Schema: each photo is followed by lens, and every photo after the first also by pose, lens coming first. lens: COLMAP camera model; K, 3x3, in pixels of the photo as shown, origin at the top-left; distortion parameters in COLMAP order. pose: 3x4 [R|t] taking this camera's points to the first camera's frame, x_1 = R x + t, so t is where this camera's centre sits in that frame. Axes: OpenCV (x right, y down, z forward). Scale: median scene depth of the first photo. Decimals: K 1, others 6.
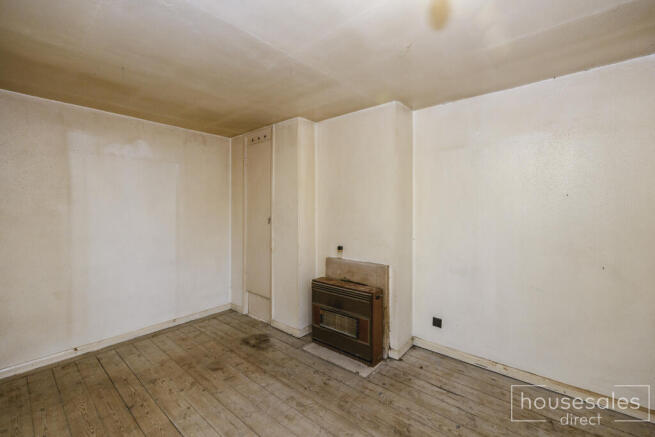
lens RADIAL K [[255.0, 0, 327.1], [0, 255.0, 214.6], [0, 0, 1]] dist [-0.001457, -0.000128]
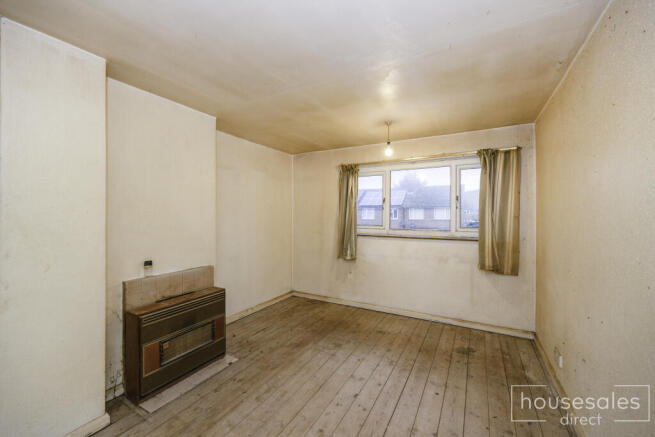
lens RADIAL K [[255.0, 0, 327.1], [0, 255.0, 214.6], [0, 0, 1]] dist [-0.001457, -0.000128]
pose [[-0.141116, -0.001134, 0.989992, -0.972727], [0.004182, 0.999990, 0.001742, -0.018294], [-0.989984, 0.004385, -0.141110, 0.703845]]
